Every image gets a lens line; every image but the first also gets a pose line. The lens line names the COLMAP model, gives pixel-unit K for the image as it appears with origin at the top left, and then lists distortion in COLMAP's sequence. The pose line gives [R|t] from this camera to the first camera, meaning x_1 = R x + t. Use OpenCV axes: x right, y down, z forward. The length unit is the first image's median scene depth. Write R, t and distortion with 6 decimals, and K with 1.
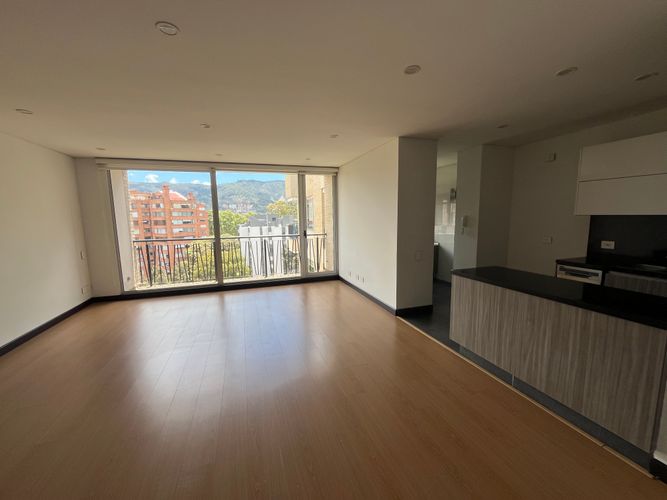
lens RADIAL K [[269.1, 0, 331.5], [0, 269.1, 253.9], [0, 0, 1]] dist [-0.009294, -0.000058]
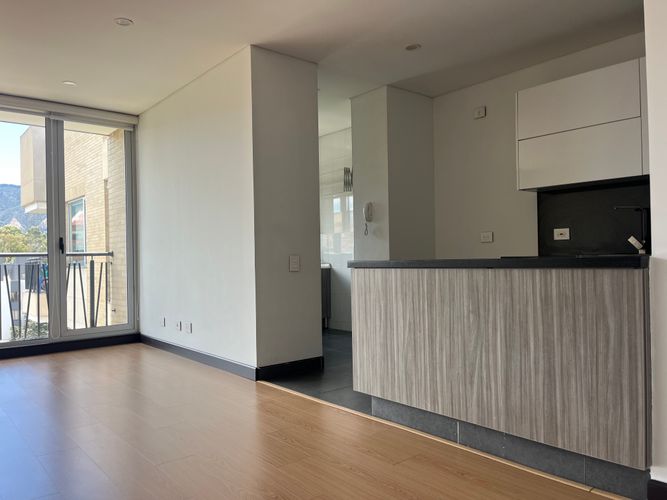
lens RADIAL K [[507.5, 0, 331.3], [0, 507.5, 256.8], [0, 0, 1]] dist [0.022322, -0.022844]
pose [[0.928868, -0.000675, 0.370409, 0.013503], [0.050939, 0.990730, -0.125931, 0.122008], [-0.366891, 0.135842, 0.920292, 0.026443]]
